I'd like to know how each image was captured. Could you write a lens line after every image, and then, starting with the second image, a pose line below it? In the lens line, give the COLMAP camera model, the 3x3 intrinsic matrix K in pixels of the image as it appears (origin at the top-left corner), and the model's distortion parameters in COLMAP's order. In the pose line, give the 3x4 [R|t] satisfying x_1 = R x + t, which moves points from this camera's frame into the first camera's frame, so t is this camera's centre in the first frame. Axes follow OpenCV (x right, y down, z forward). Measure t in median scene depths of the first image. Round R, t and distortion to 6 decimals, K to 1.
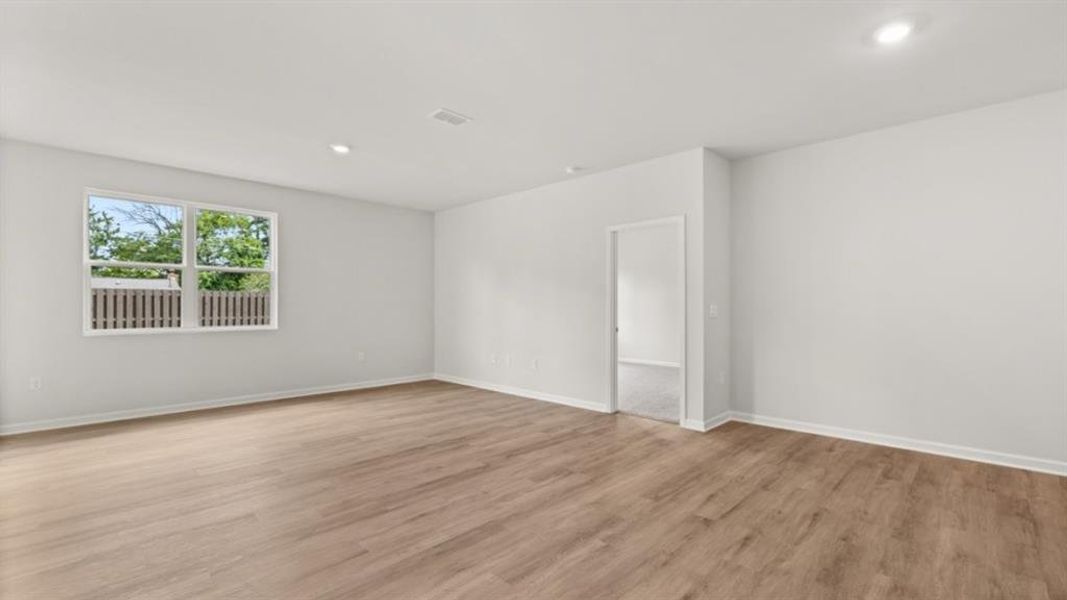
lens RADIAL K [[465.1, 0, 533.5], [0, 465.1, 300.0], [0, 0, 1]] dist [0.000291, -0.000092]
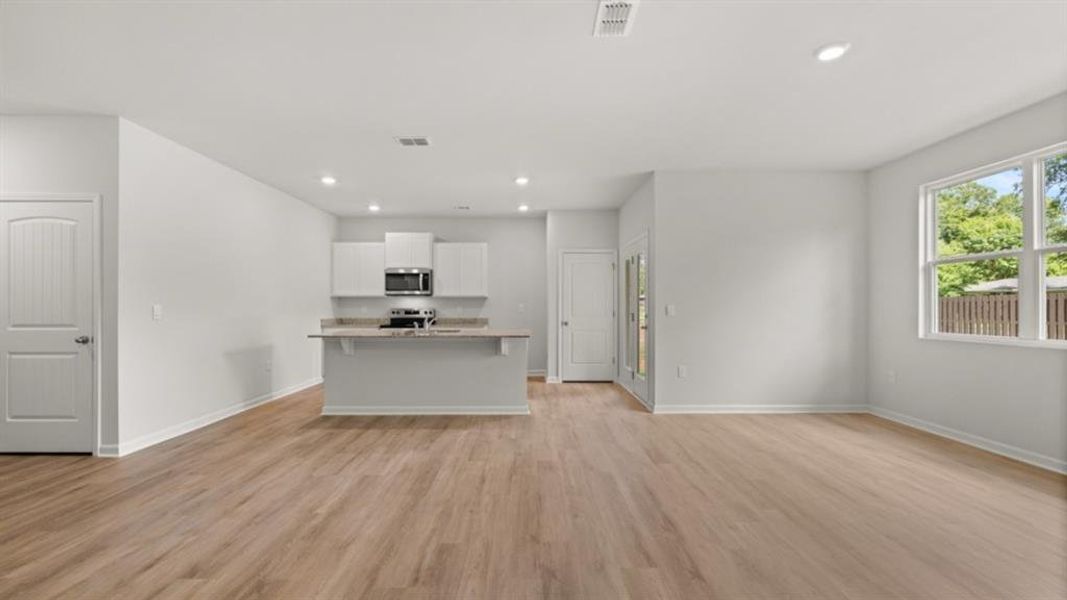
lens RADIAL K [[450.6, 0, 533.5], [0, 450.6, 300.0], [0, 0, 1]] dist [-0.000568, -0.000088]
pose [[-0.714111, -0.010033, -0.699960, 0.291353], [0.007924, 0.999717, -0.022413, 0.012960], [0.699988, -0.021552, -0.713830, 1.153202]]
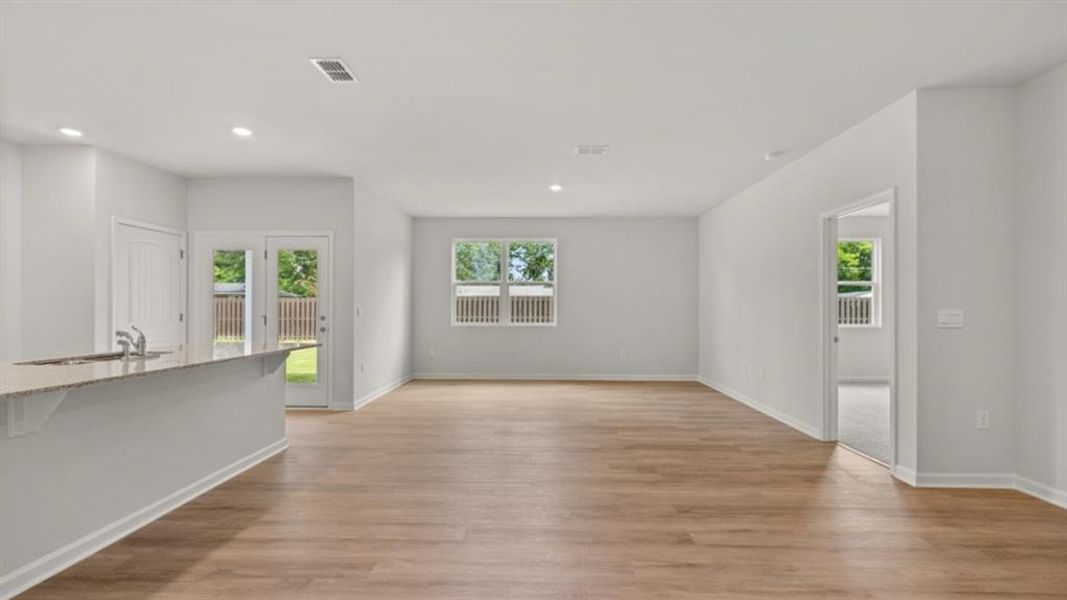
lens RADIAL K [[465.1, 0, 533.5], [0, 465.1, 300.0], [0, 0, 1]] dist [0.000291, -0.000092]
pose [[0.675791, -0.010029, -0.737025, 0.499909], [0.006226, 0.999949, -0.007898, -0.002442], [0.737067, 0.000749, 0.675819, 0.080917]]
